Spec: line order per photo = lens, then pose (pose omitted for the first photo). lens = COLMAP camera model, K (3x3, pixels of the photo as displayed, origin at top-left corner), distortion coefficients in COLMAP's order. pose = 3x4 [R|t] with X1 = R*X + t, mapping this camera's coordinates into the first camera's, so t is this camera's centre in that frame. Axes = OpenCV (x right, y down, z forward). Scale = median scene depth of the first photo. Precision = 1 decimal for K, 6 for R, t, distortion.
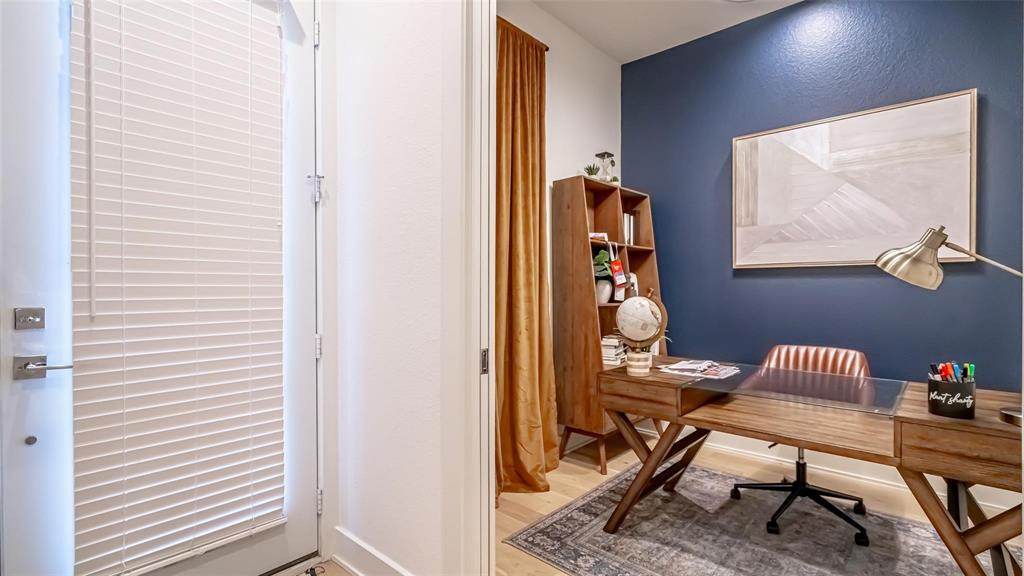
lens RADIAL K [[463.1, 0, 512.0], [0, 463.1, 288.0], [0, 0, 1]] dist [0.000123, 0.000179]
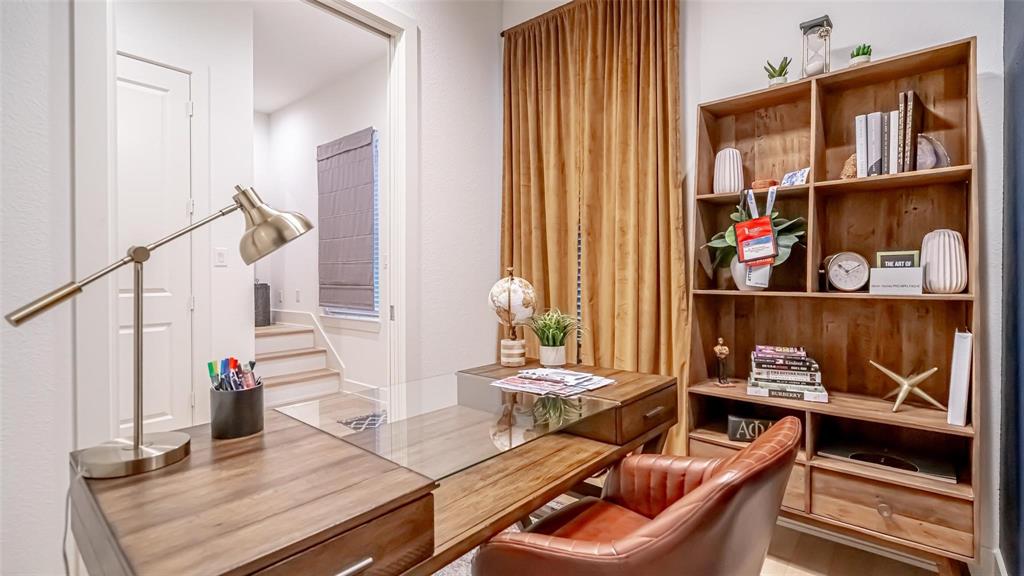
lens RADIAL K [[463.1, 0, 512.0], [0, 463.1, 288.0], [0, 0, 1]] dist [0.000123, 0.000179]
pose [[0.010303, 0.014386, -0.999843, 0.802466], [0.001662, 0.999895, 0.014404, 0.017921], [0.999946, -0.001810, 0.010278, 0.673106]]
